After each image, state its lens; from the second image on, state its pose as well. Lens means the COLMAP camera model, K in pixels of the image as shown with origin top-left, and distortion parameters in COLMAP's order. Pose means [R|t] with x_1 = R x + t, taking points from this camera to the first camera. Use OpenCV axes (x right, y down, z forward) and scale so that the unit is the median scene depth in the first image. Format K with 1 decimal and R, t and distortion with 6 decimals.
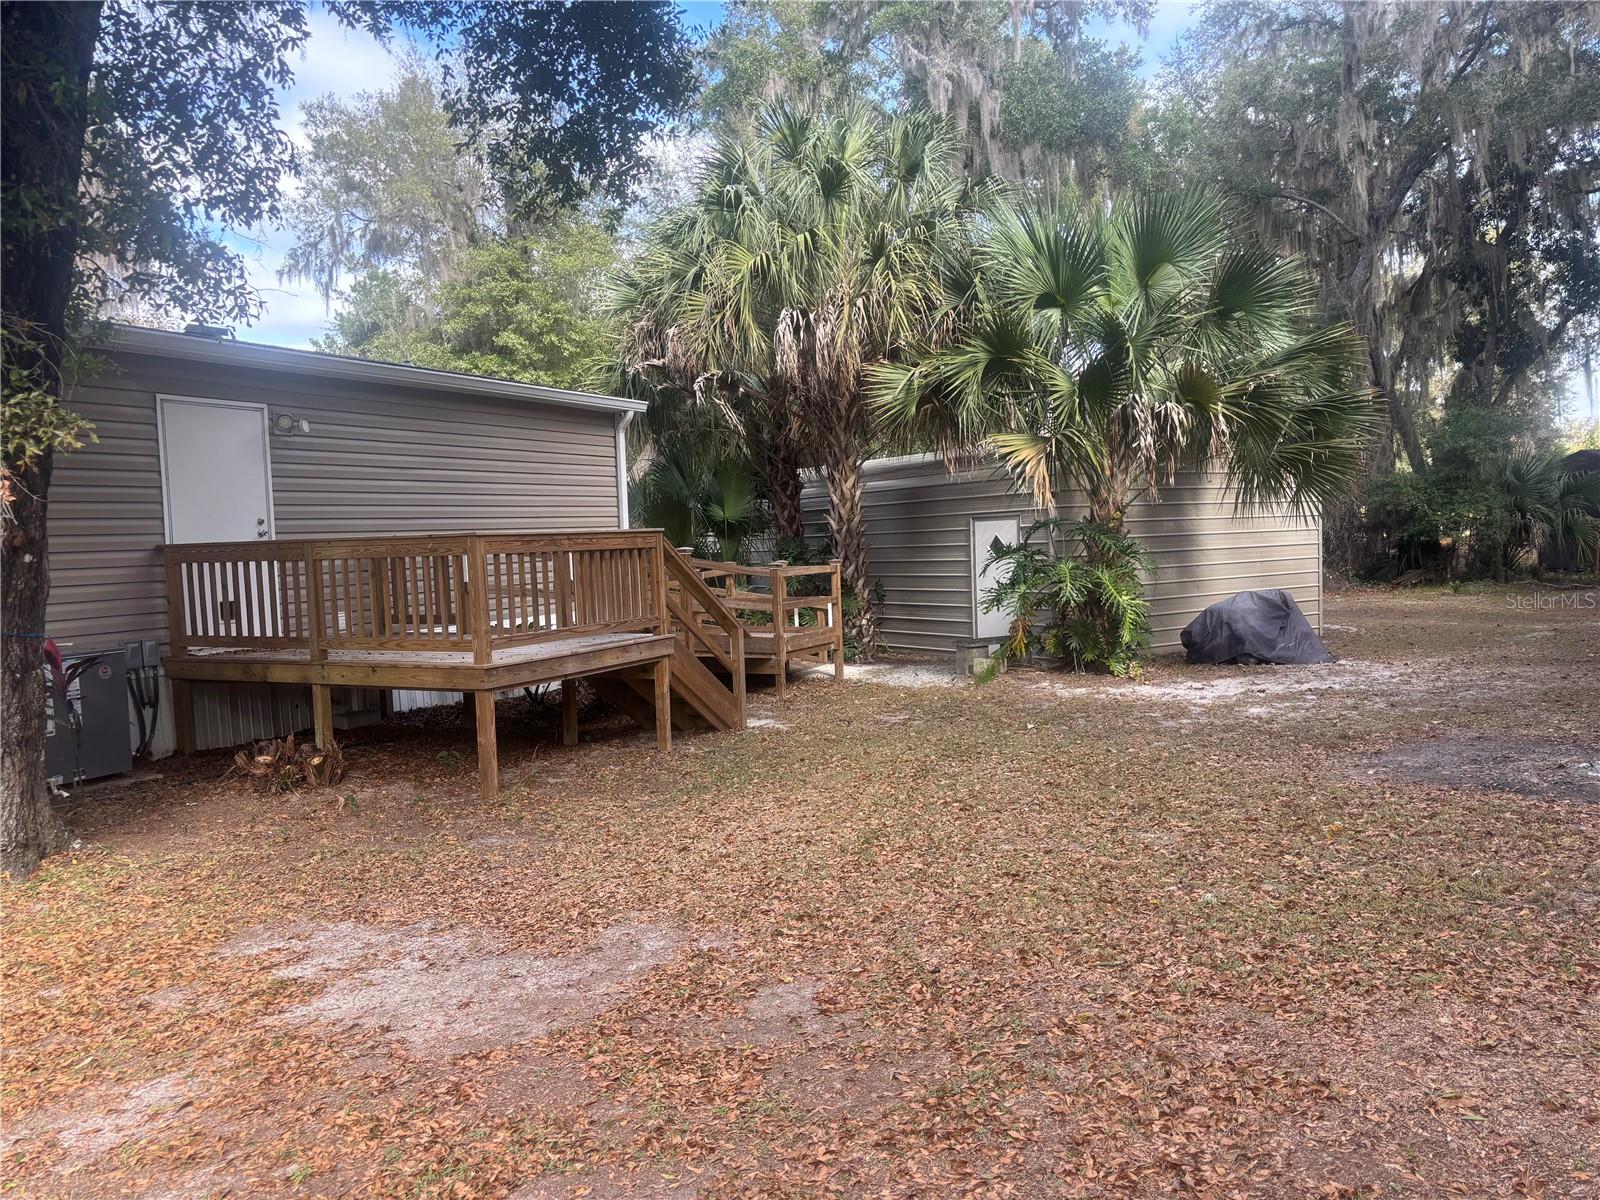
lens RADIAL K [[1175.9, 0, 800.0], [0, 1175.9, 600.0], [0, 0, 1]] dist [0.000456, -0.000524]
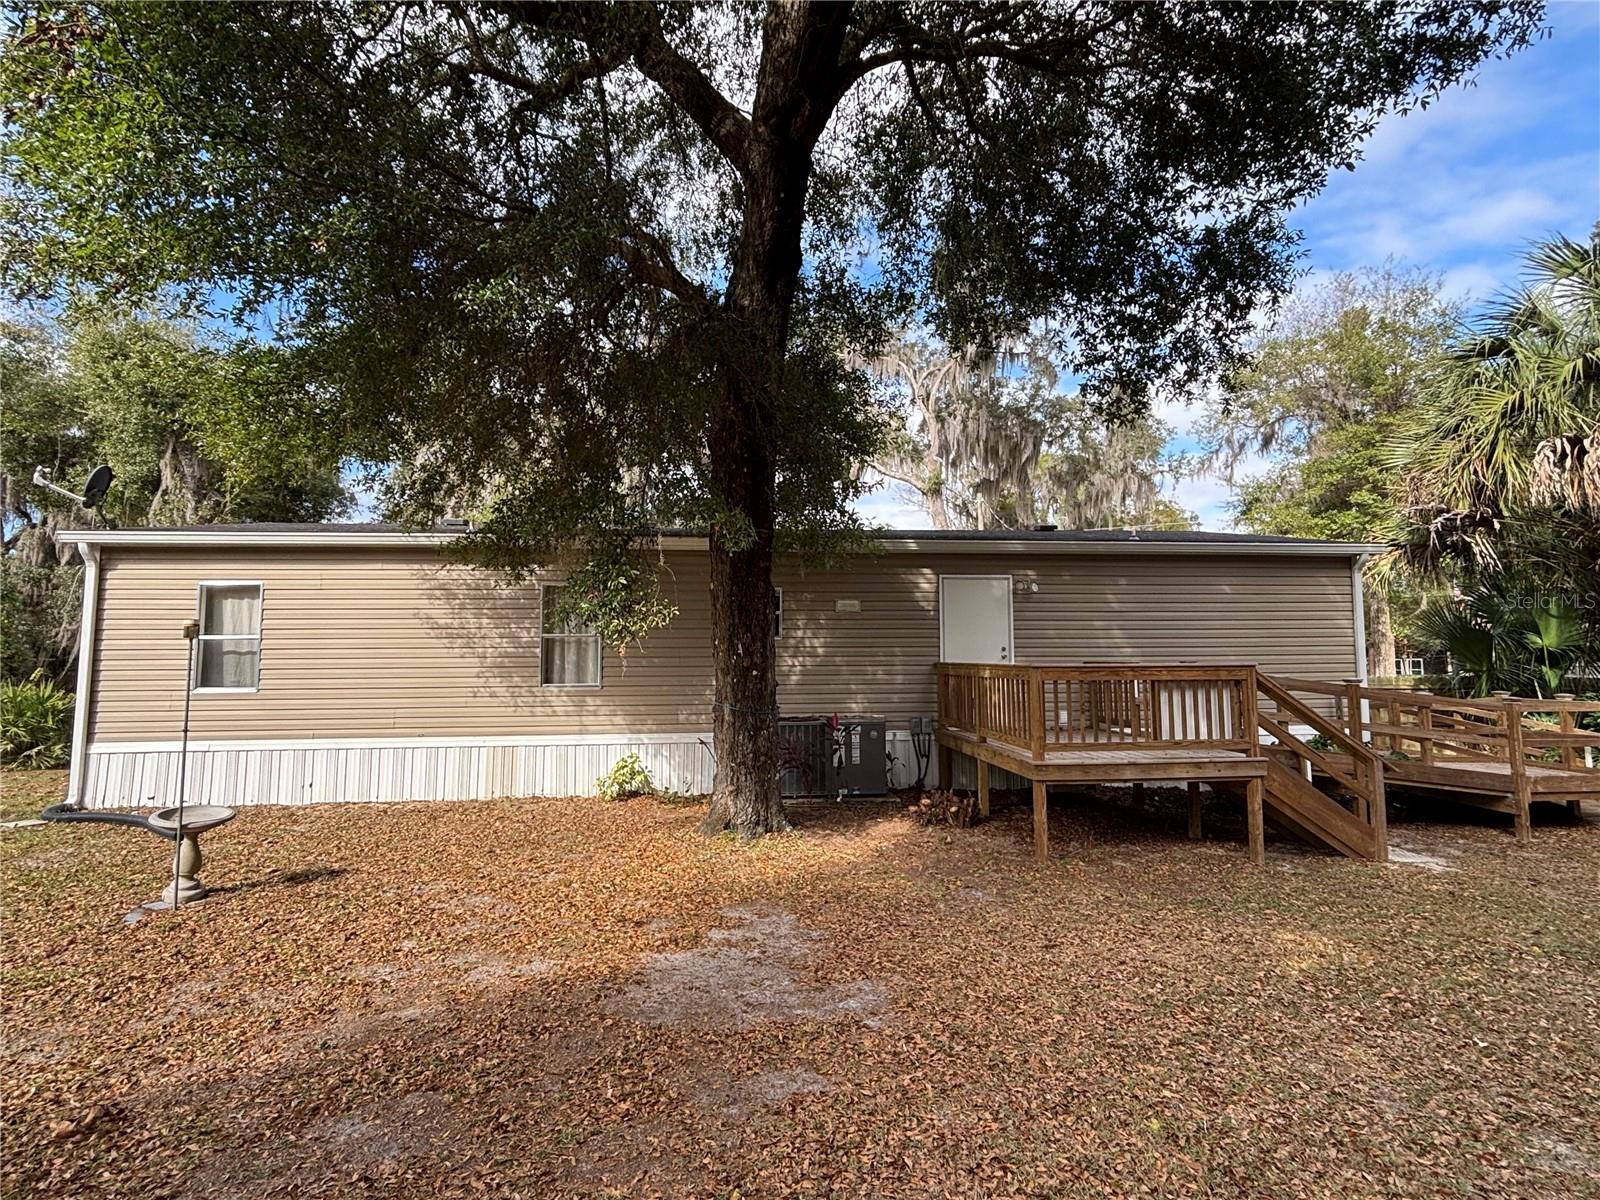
lens RADIAL K [[762.6, 0, 793.6], [0, 762.6, 597.8], [0, 0, 1]] dist [-0.000335, 0.000171]
pose [[0.554691, -0.033362, -0.831388, 0.260574], [-0.063344, 0.994603, -0.082174, -0.036015], [0.829642, 0.098245, 0.549584, 0.213464]]
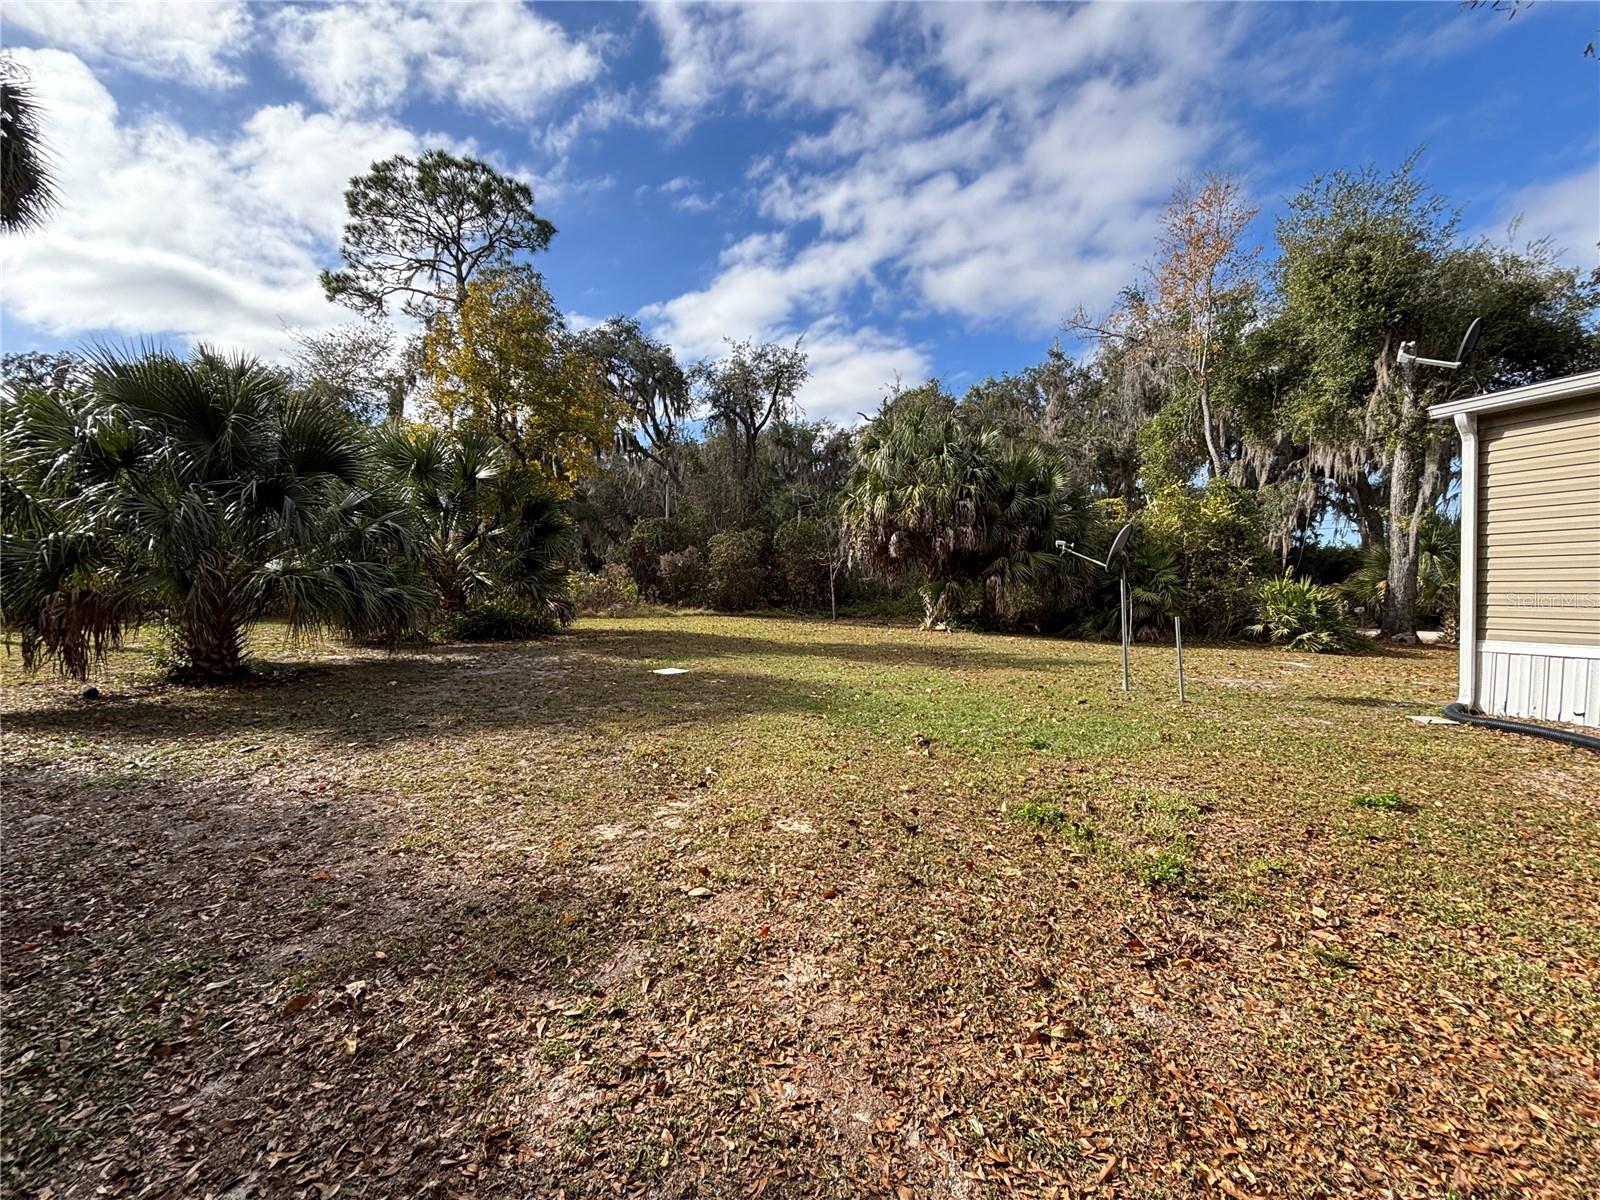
lens RADIAL K [[644.8, 0, 800.0], [0, 644.8, 600.0], [0, 0, 1]] dist [-0.000080, -0.000025]
pose [[-0.676571, 0.076436, -0.732400, 0.169550], [0.003750, 0.994943, 0.100371, -0.021881], [0.736368, 0.065162, -0.673436, 0.118894]]
